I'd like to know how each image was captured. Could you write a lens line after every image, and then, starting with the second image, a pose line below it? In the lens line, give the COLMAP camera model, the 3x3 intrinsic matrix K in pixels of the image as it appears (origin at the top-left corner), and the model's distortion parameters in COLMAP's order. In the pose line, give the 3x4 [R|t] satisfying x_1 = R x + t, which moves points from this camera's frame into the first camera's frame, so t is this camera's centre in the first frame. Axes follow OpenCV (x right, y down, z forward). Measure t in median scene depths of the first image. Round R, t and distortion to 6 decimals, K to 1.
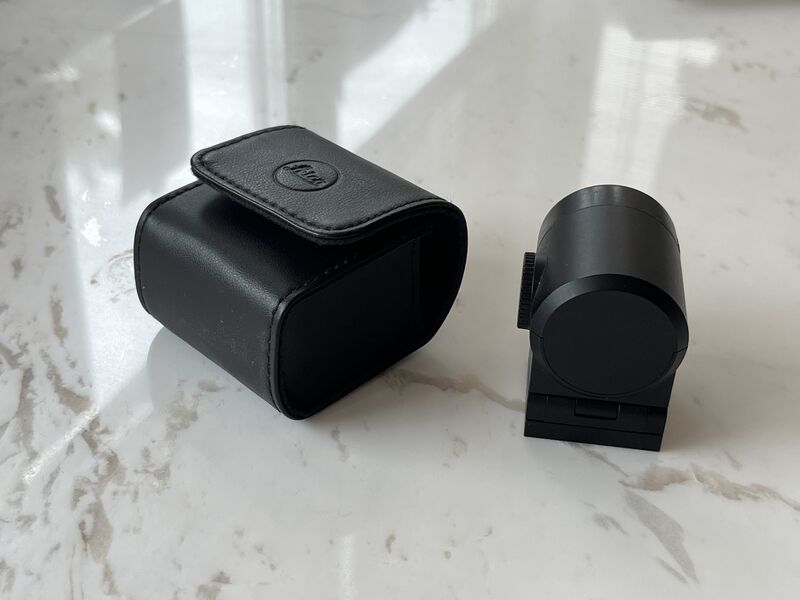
lens RADIAL K [[1165.3, 0, 400.0], [0, 1165.3, 300.0], [0, 0, 1]] dist [0.218206, -0.955809]
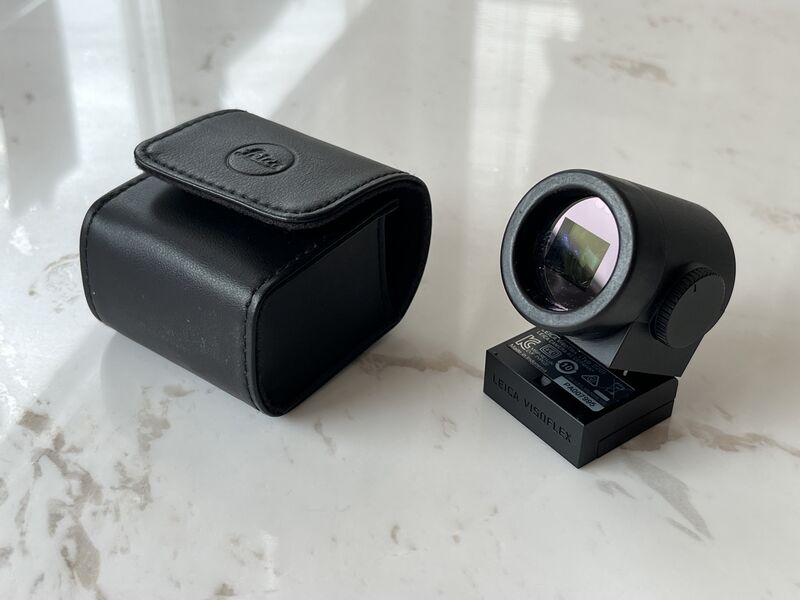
lens RADIAL K [[1165.3, 0, 400.0], [0, 1165.3, 300.0], [0, 0, 1]] dist [0.218206, -0.955809]
pose [[0.990941, -0.091885, 0.097946, -0.074736], [0.090920, 0.995756, 0.014277, 0.003908], [-0.098842, -0.005243, 0.995089, 0.045952]]
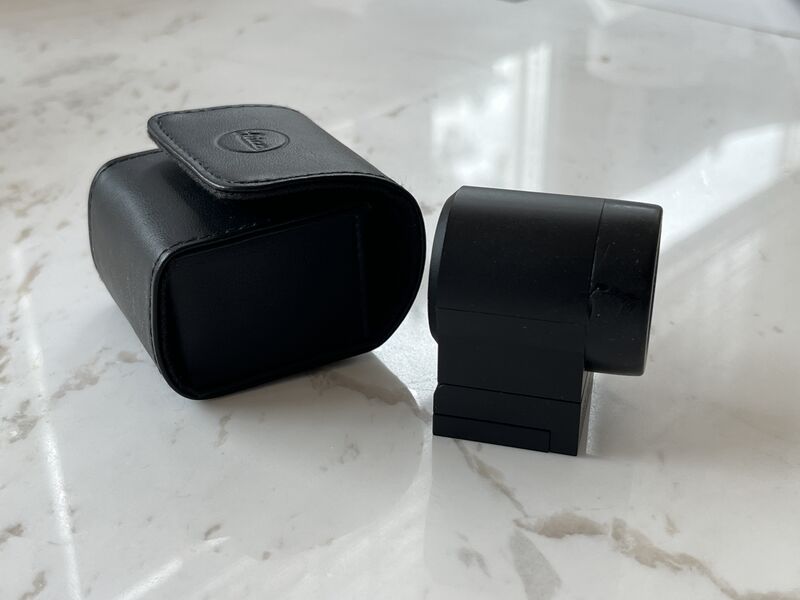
lens RADIAL K [[1165.3, 0, 400.0], [0, 1165.3, 300.0], [0, 0, 1]] dist [0.218206, -0.955809]
pose [[0.950863, 0.118117, -0.286197, 0.322944], [-0.155495, 0.981520, -0.111534, 0.106234], [0.267734, 0.150556, 0.951657, 0.177869]]
